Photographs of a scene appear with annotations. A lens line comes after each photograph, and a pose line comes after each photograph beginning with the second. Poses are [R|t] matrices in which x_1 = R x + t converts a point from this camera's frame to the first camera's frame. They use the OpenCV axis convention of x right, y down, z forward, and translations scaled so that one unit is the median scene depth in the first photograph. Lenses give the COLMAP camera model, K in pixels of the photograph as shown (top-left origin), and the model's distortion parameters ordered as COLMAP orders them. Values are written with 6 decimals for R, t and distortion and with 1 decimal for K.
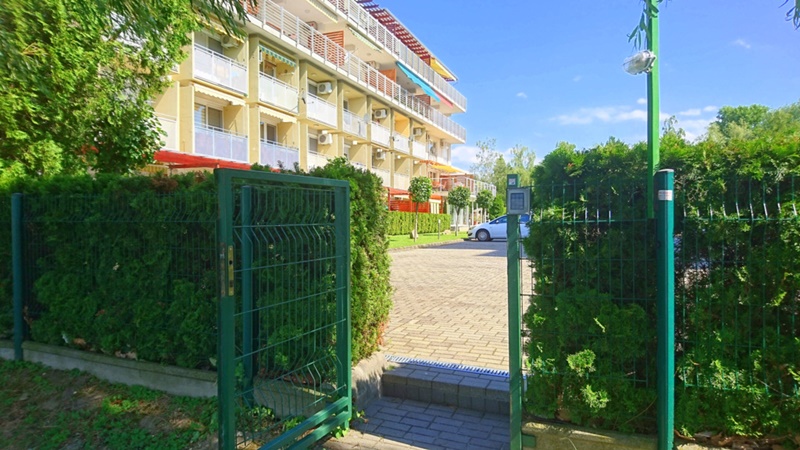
lens RADIAL K [[509.1, 0, 400.0], [0, 509.1, 225.0], [0, 0, 1]] dist [0.084552, -0.001435]
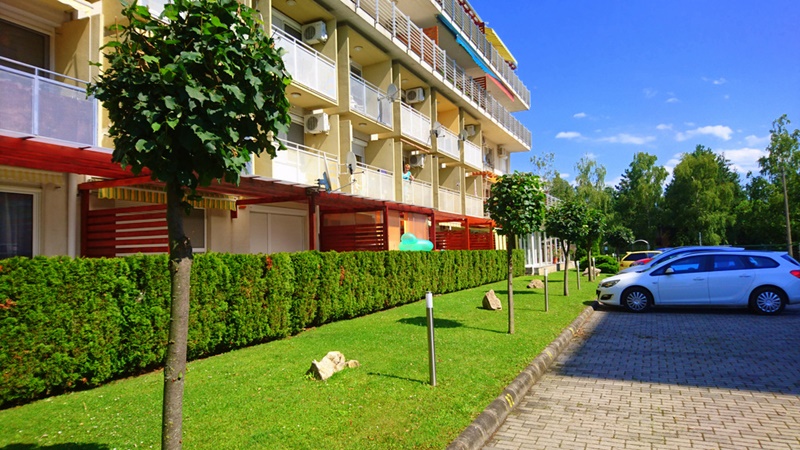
lens RADIAL K [[509.1, 0, 400.0], [0, 509.1, 225.0], [0, 0, 1]] dist [0.084552, -0.001435]
pose [[0.997232, -0.028075, -0.068842, -0.018191], [0.023987, 0.997940, -0.059507, -0.019855], [0.070370, 0.057691, 0.995851, 0.381211]]
